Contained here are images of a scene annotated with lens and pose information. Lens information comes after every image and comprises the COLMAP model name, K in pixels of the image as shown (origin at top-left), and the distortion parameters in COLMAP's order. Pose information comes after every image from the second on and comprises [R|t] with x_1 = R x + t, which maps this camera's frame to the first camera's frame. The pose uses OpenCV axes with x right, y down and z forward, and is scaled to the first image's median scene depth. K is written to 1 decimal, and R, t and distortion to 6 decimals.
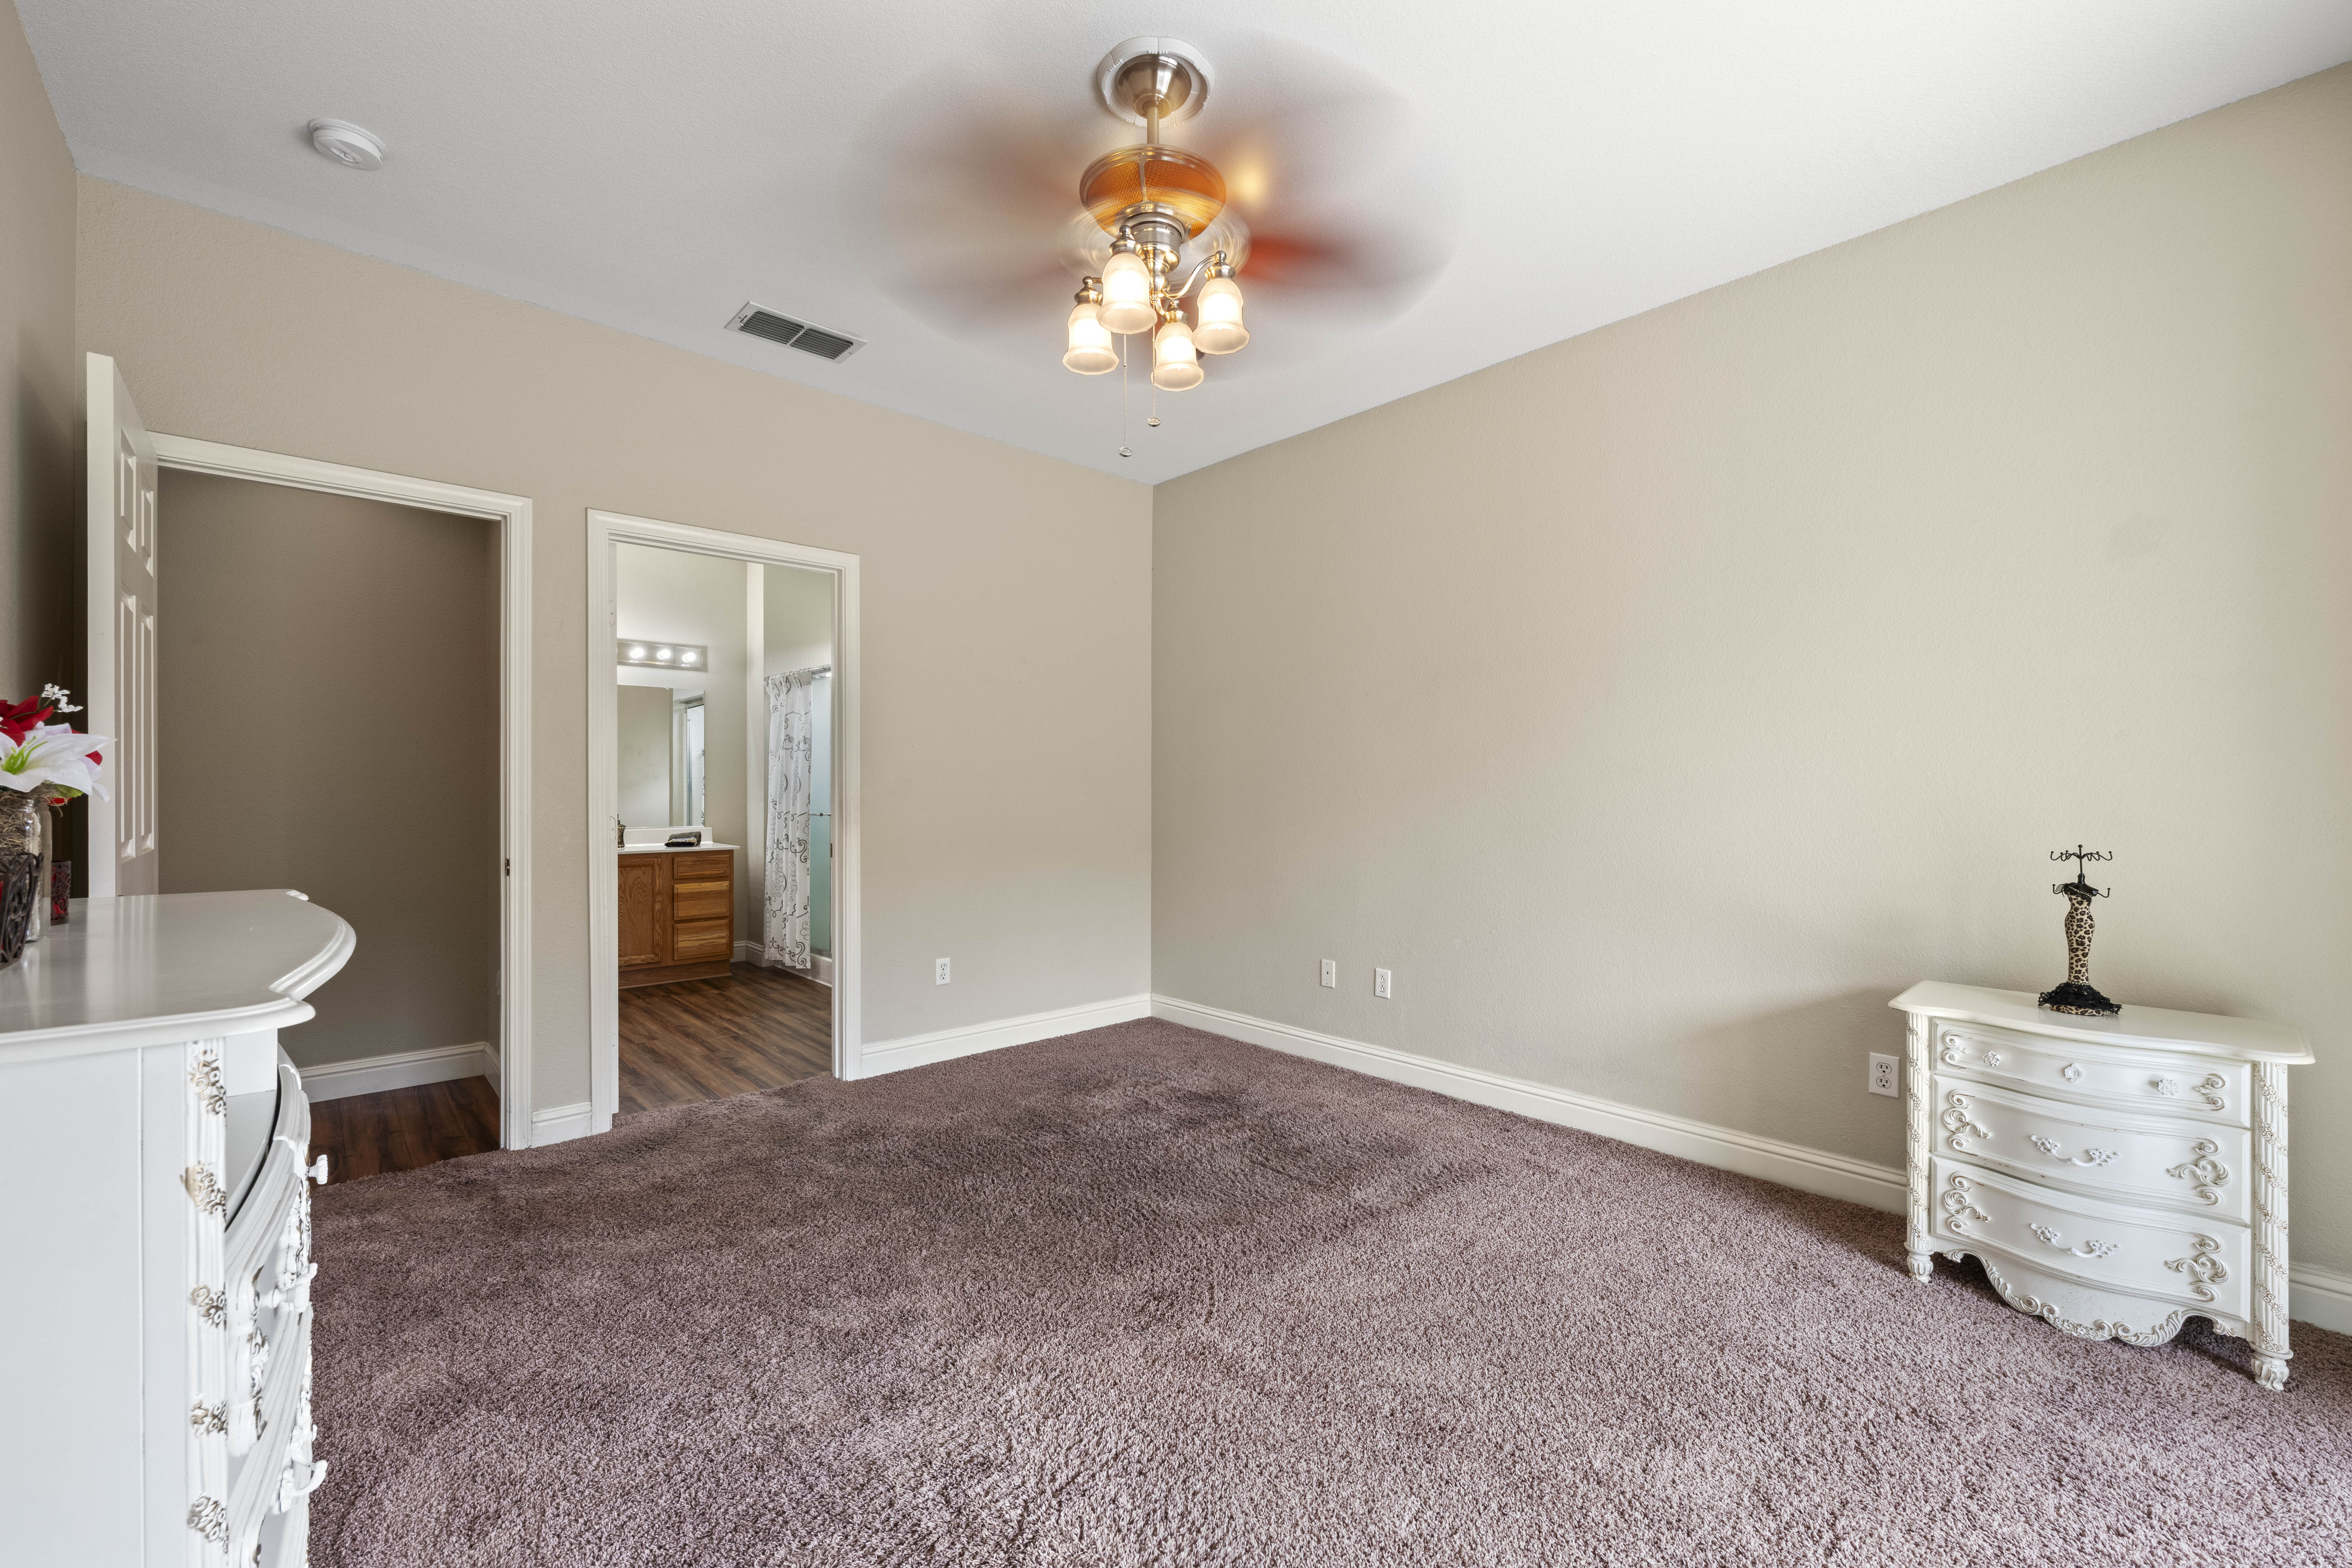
lens RADIAL K [[959.9, 0, 1178.4], [0, 959.9, 789.5], [0, 0, 1]] dist [-0.001582, 0.000457]
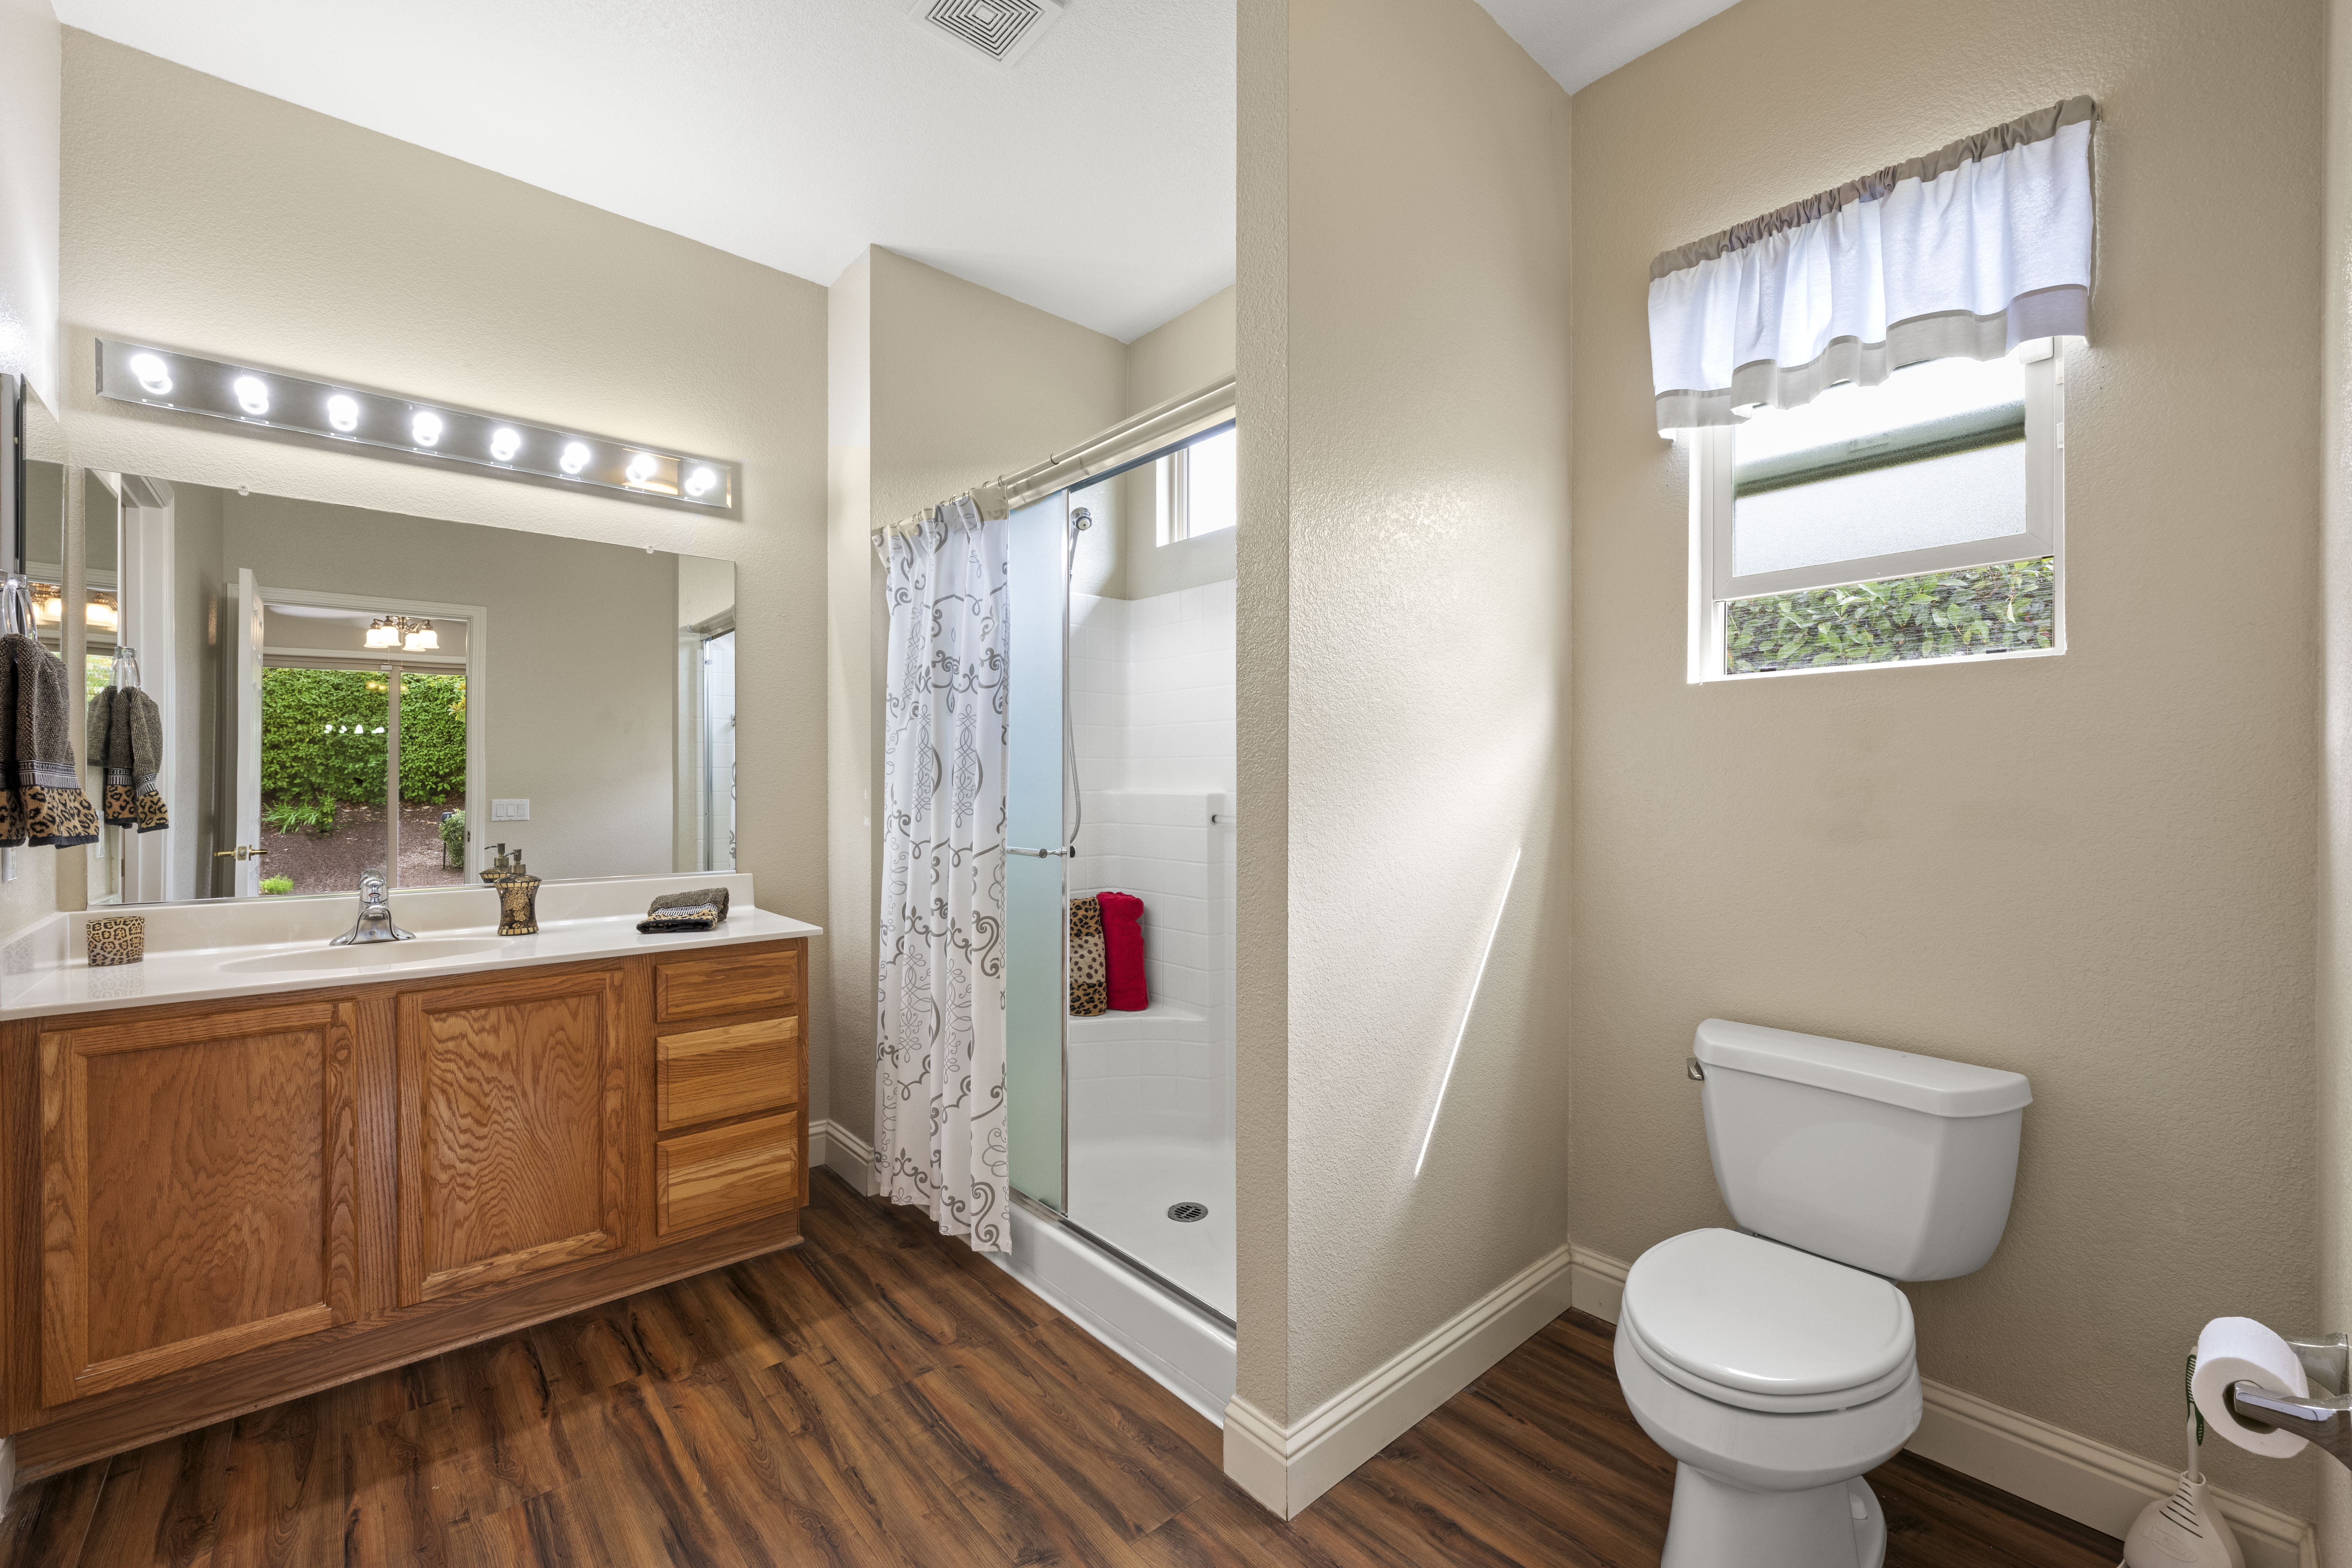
lens RADIAL K [[959.9, 0, 1193.4], [0, 959.9, 790.7], [0, 0, 1]] dist [-0.001582, 0.000457]
pose [[0.999909, -0.001792, -0.013364, -0.297195], [0.001803, 0.999998, 0.000798, 0.001235], [0.013363, -0.000822, 0.999910, 0.600787]]
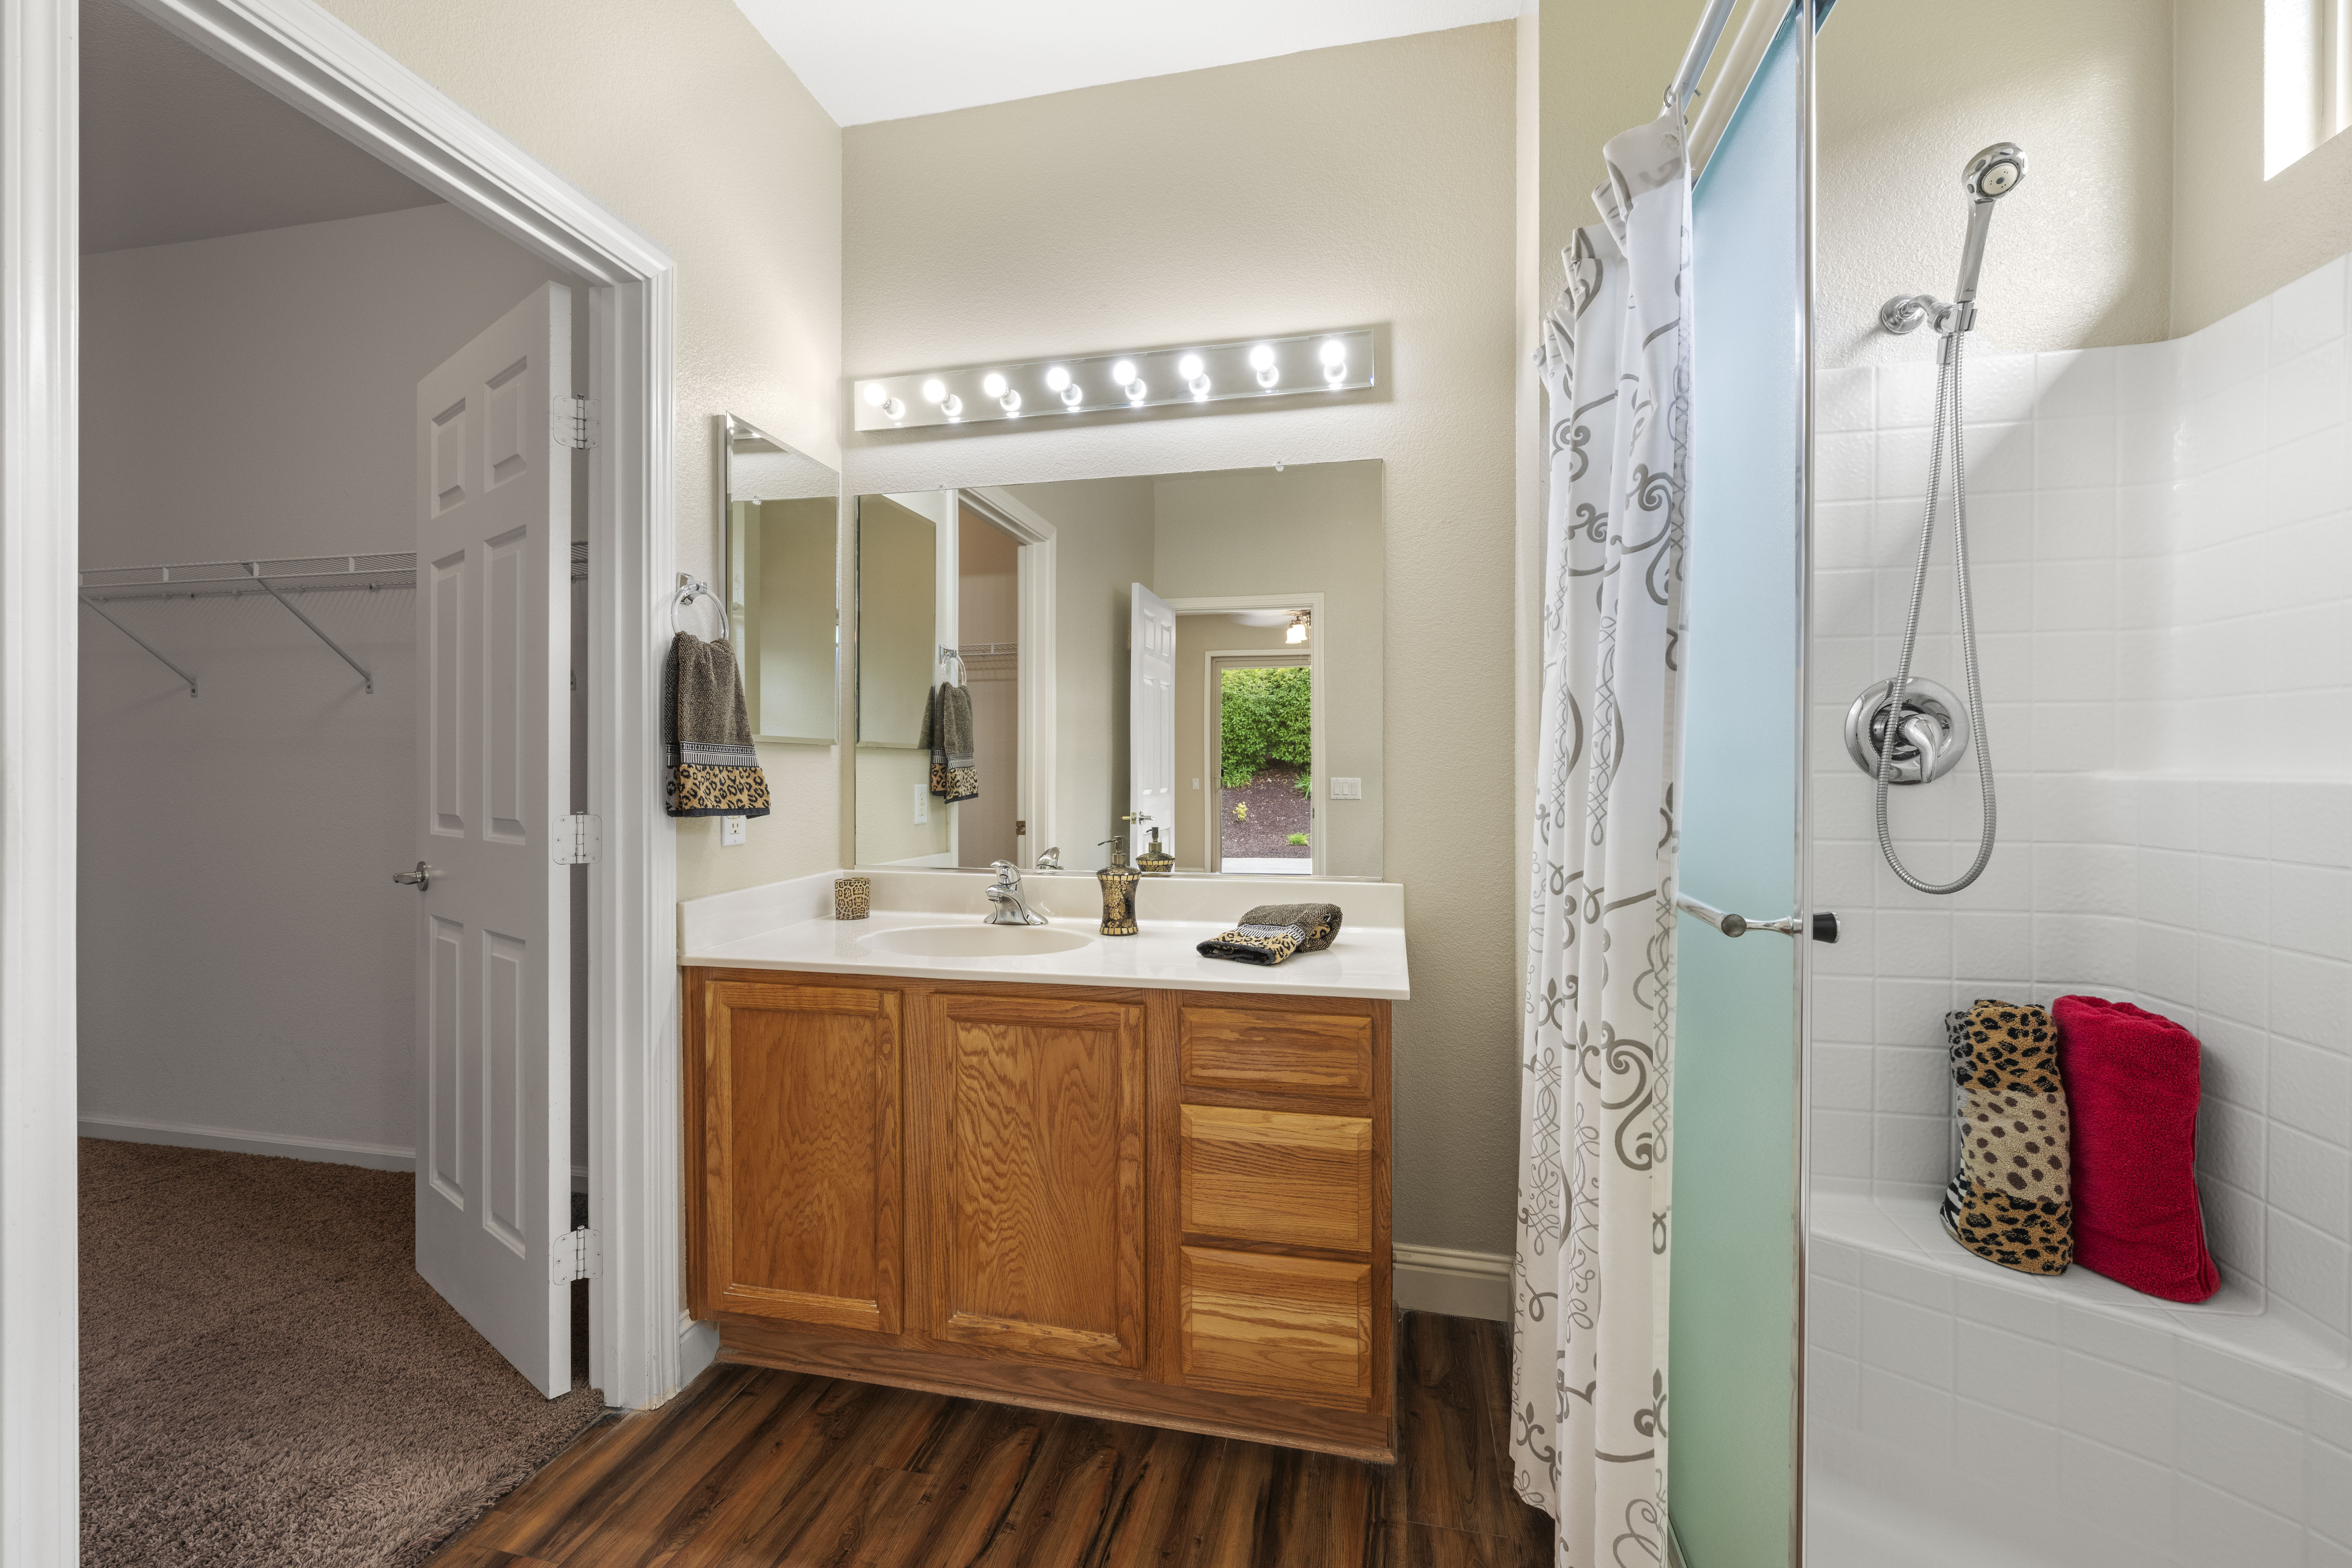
lens RADIAL K [[959.9, 0, 1175.4], [0, 959.9, 773.6], [0, 0, 1]] dist [-0.001582, 0.000457]
pose [[0.571263, 0.005320, -0.820750, -0.286474], [-0.000351, 0.999980, 0.006238, 0.000609], [0.820767, -0.003276, 0.571253, 0.809246]]
